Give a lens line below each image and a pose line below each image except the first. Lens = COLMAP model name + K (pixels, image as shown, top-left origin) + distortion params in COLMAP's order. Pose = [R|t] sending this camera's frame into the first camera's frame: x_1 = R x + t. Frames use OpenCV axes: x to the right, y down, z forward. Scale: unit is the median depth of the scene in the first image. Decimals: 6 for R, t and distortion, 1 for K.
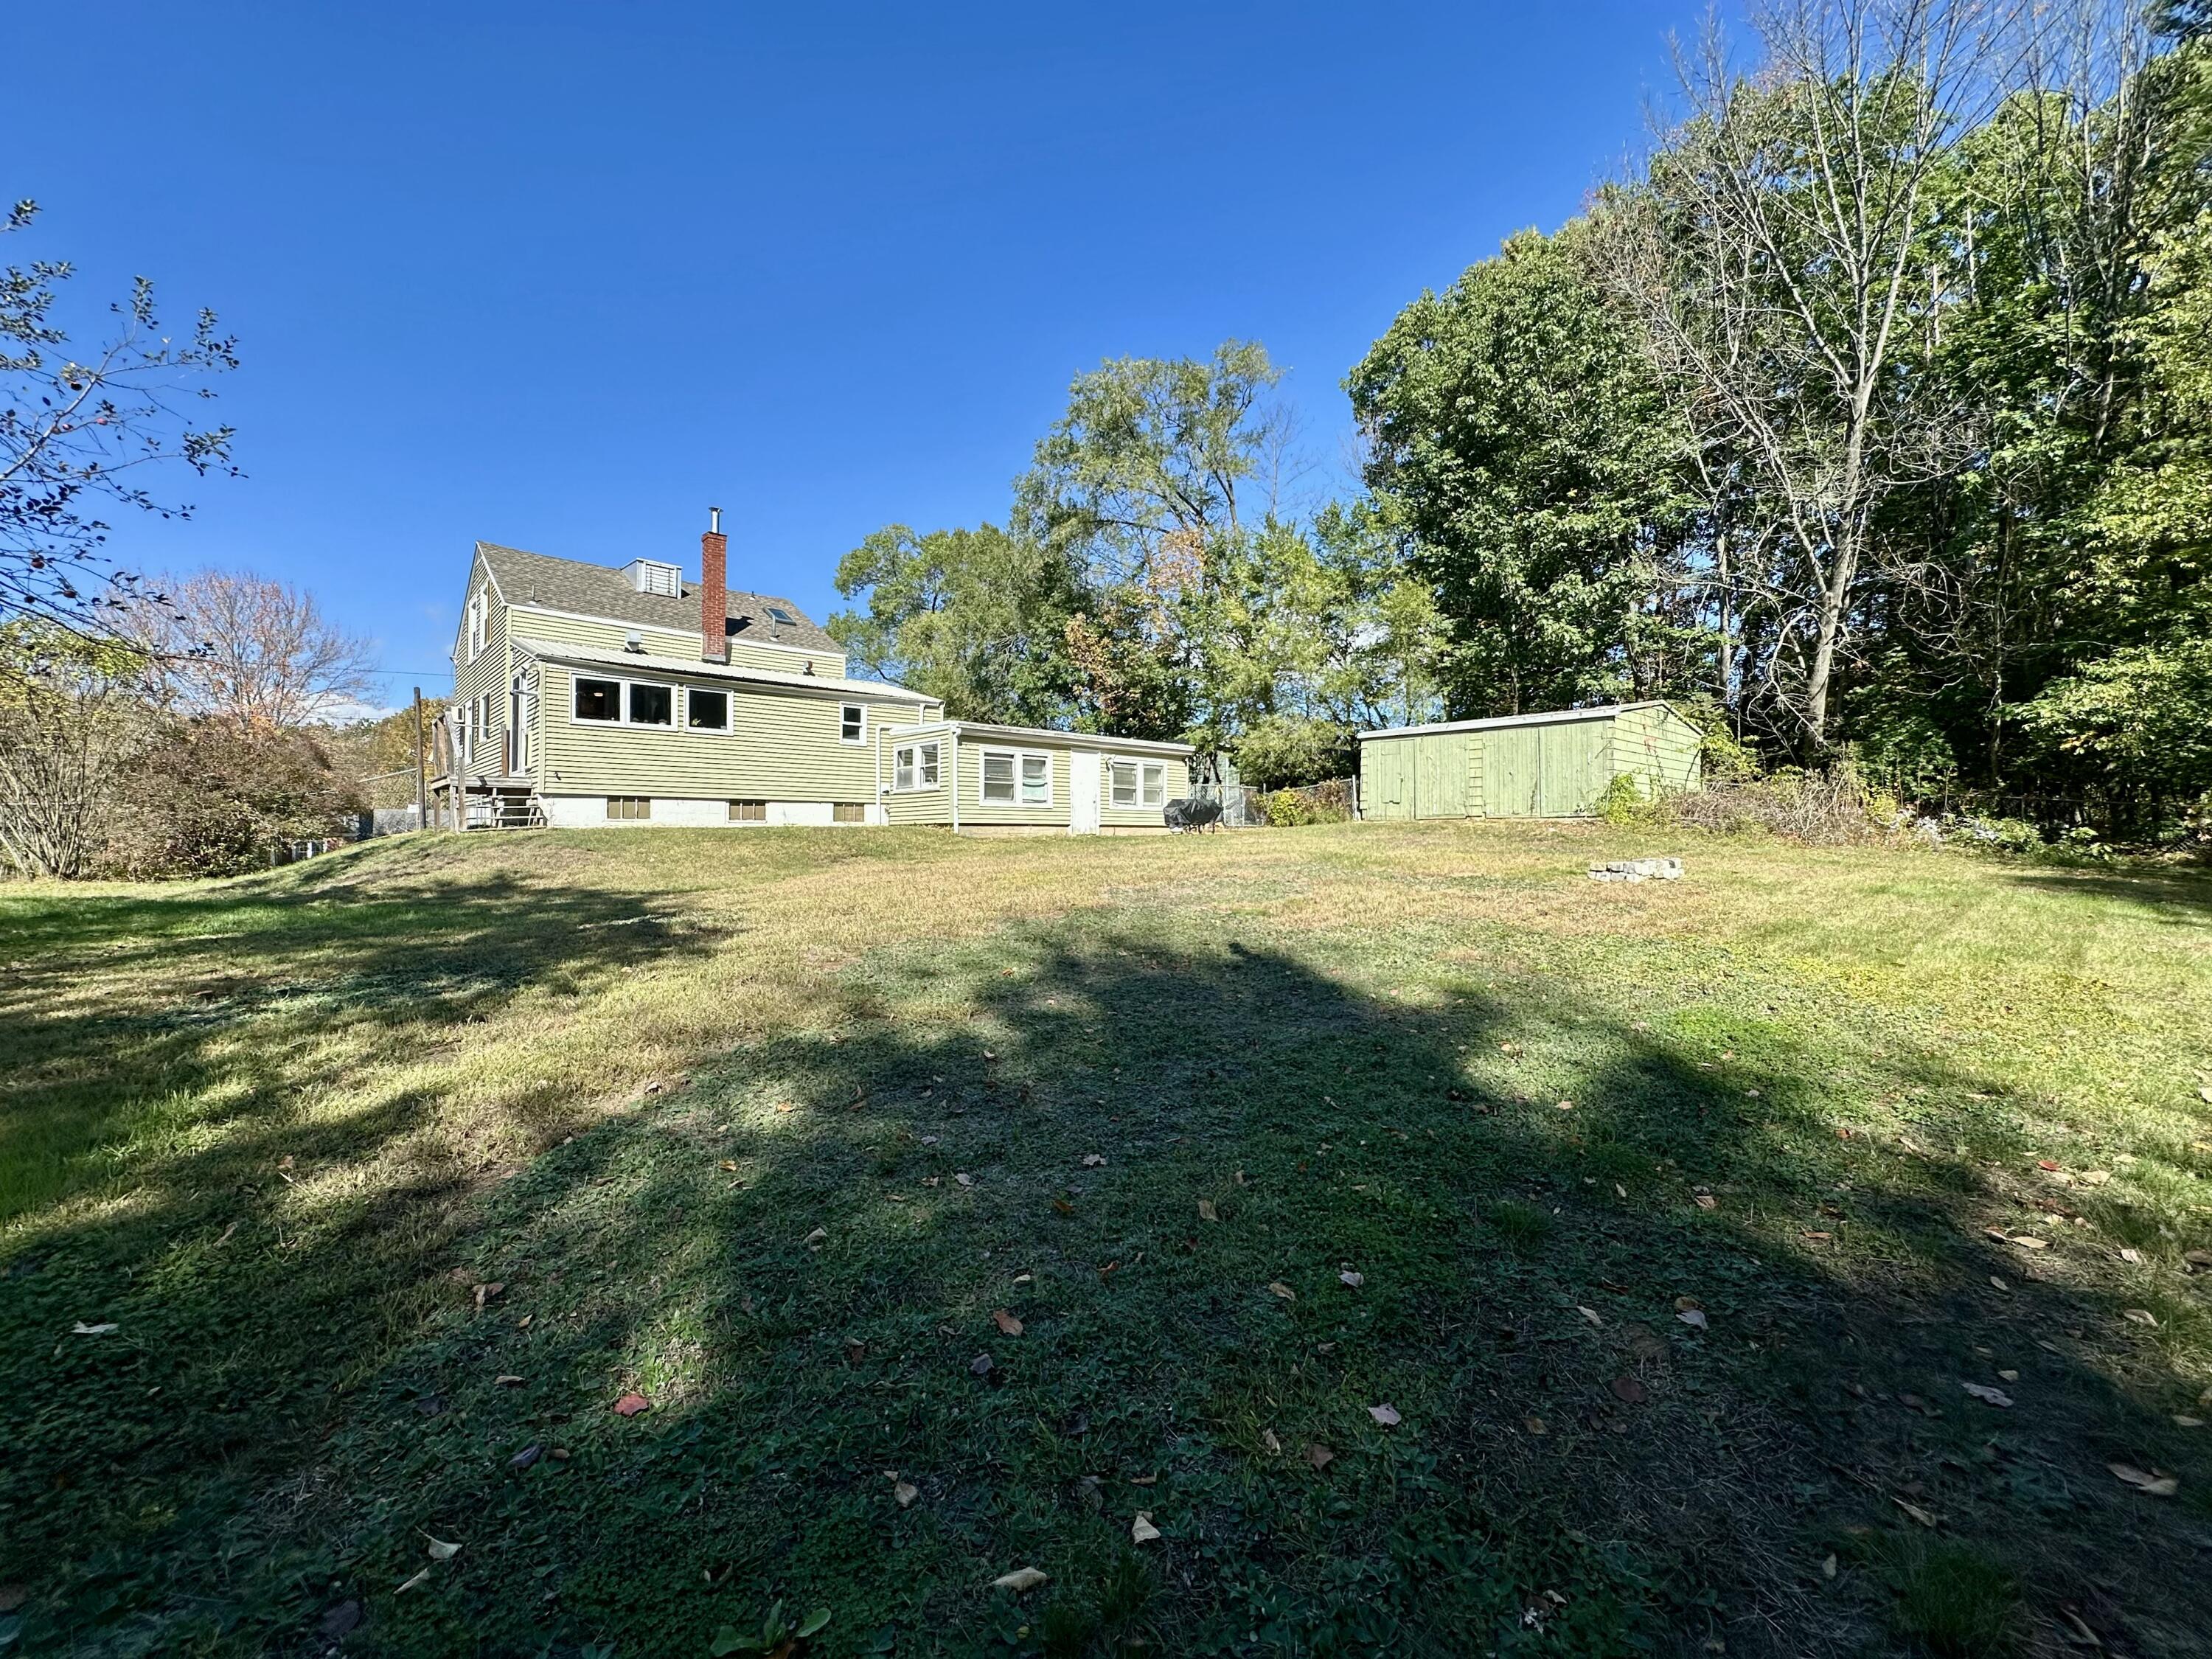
lens RADIAL K [[897.2, 0, 1106.0], [0, 897.2, 829.5], [0, 0, 1]] dist [0.000231, 0.000102]
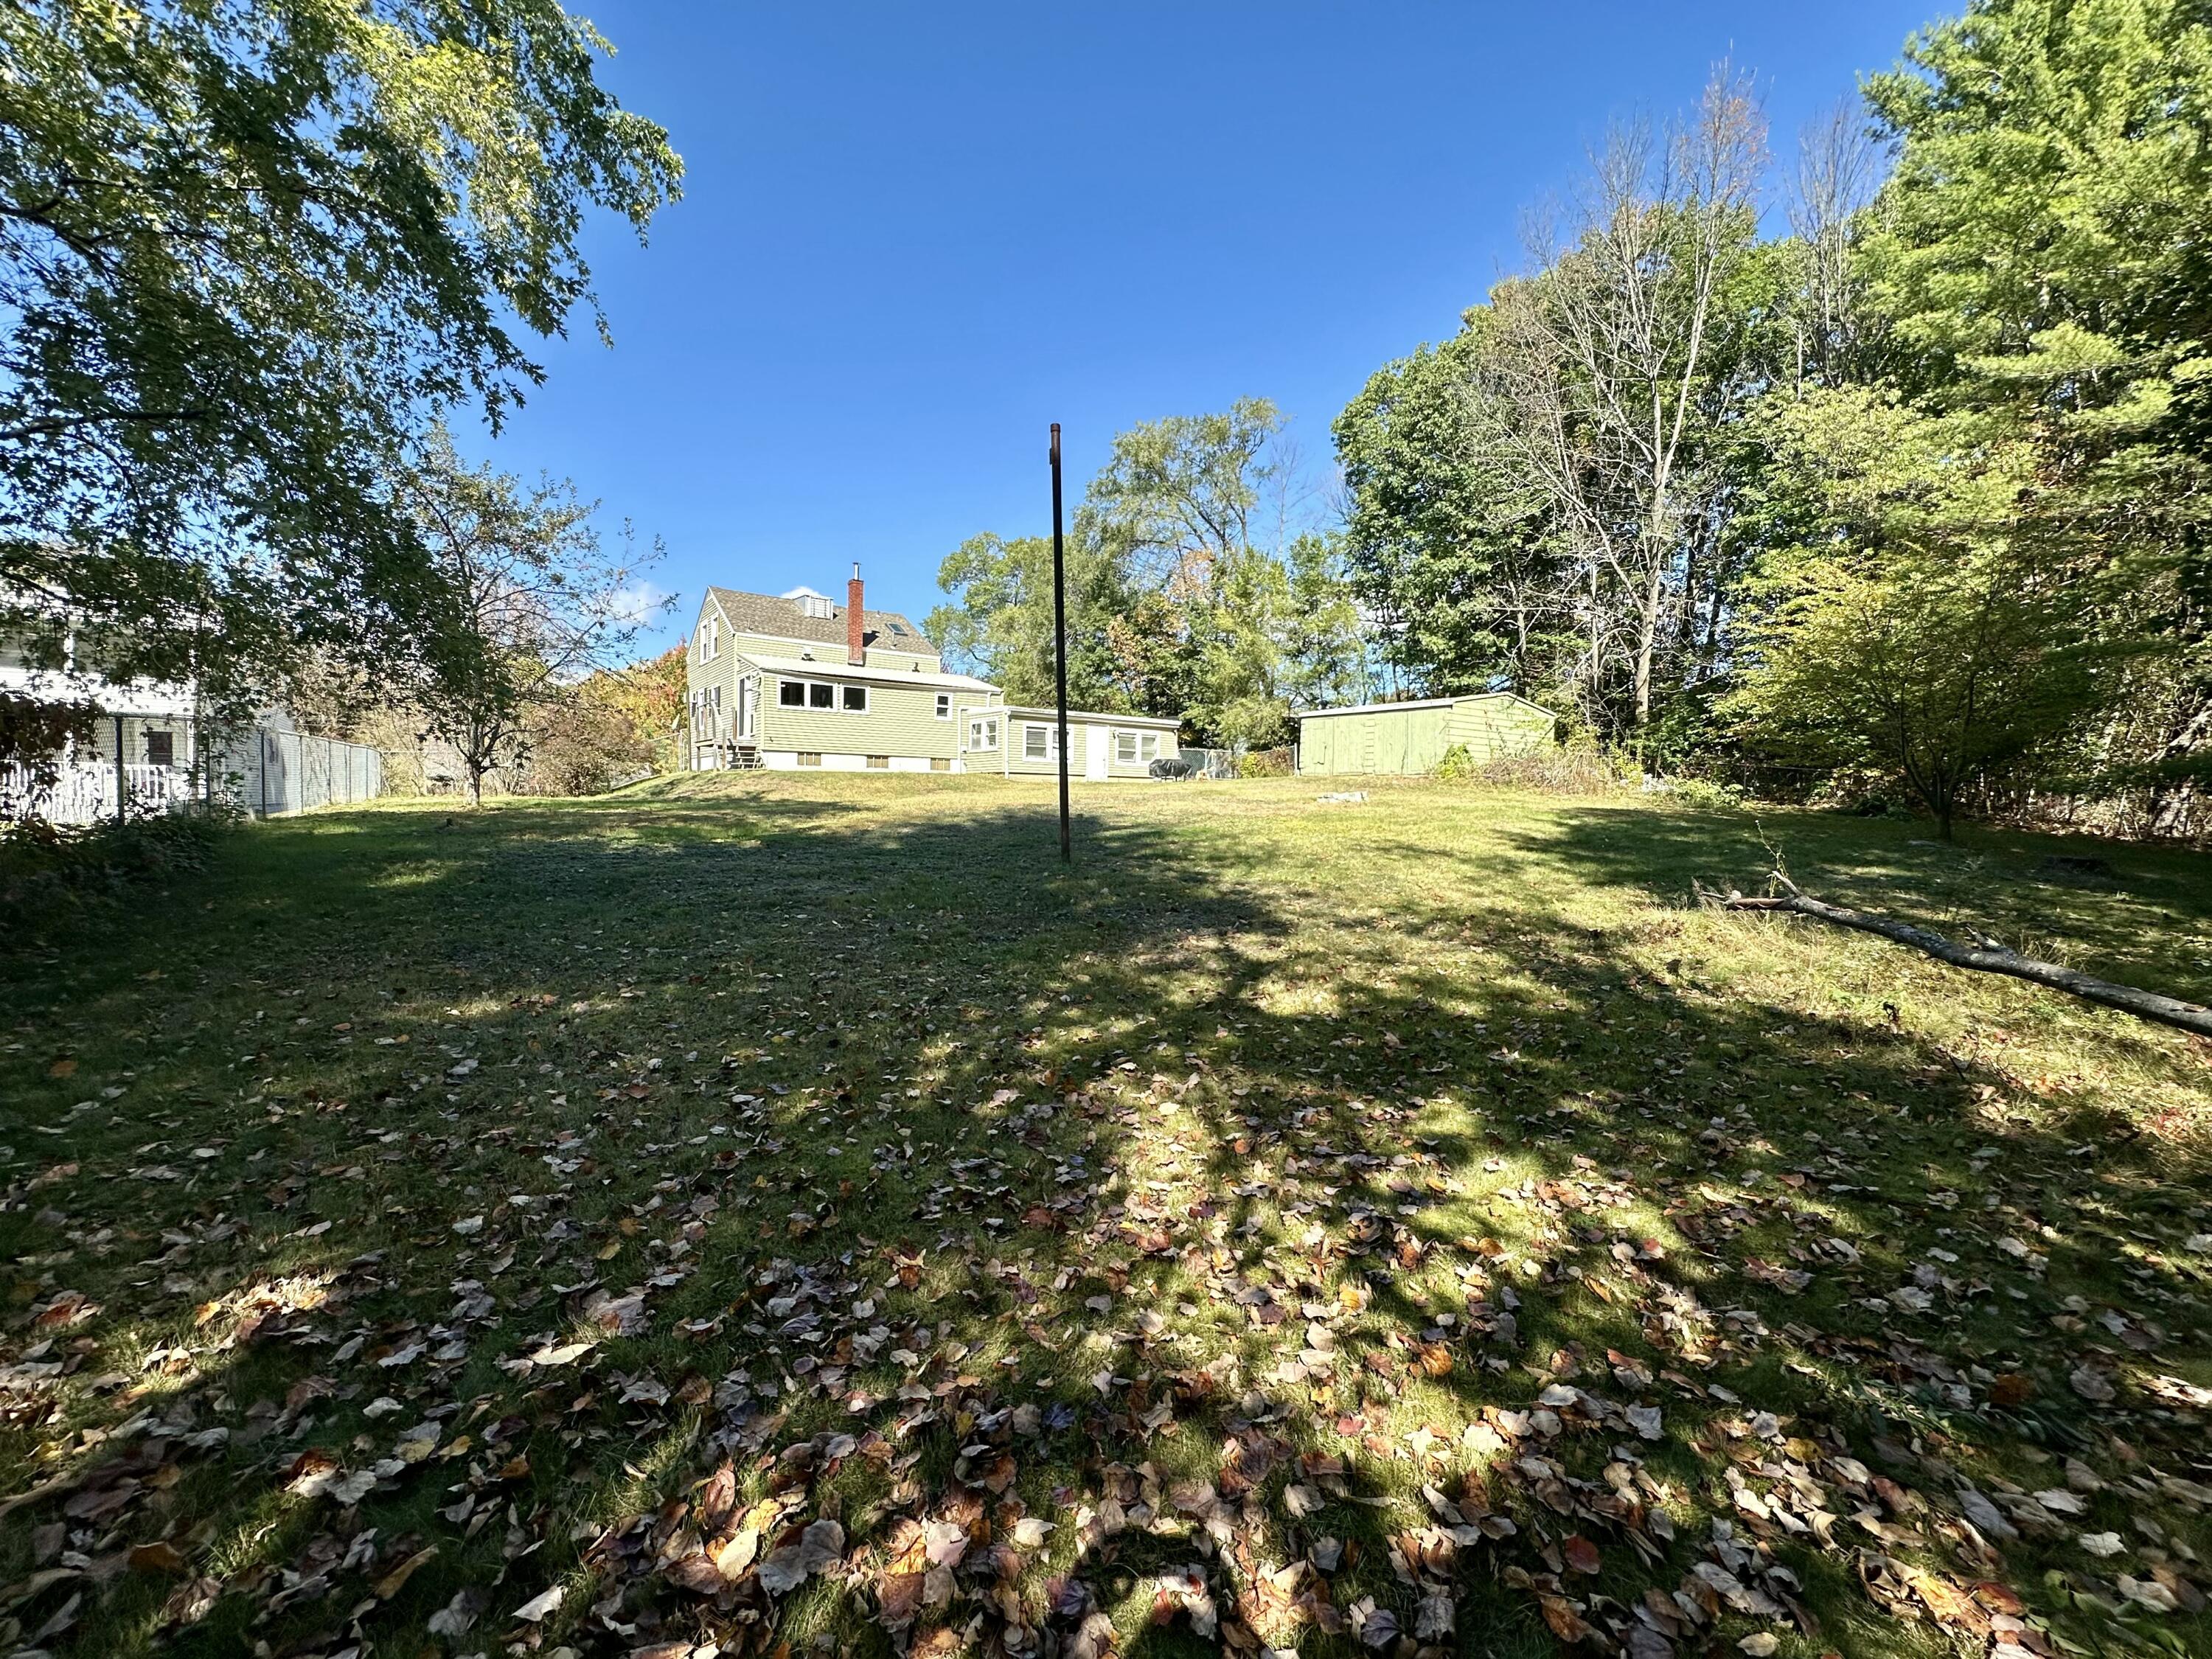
lens RADIAL K [[878.3, 0, 1106.0], [0, 878.3, 829.5], [0, 0, 1]] dist [-0.001175, -0.000050]
pose [[0.994178, 0.020455, -0.105791, 0.134171], [-0.015915, 0.998923, 0.043583, 0.019048], [0.106569, -0.041645, 0.993433, -0.400870]]
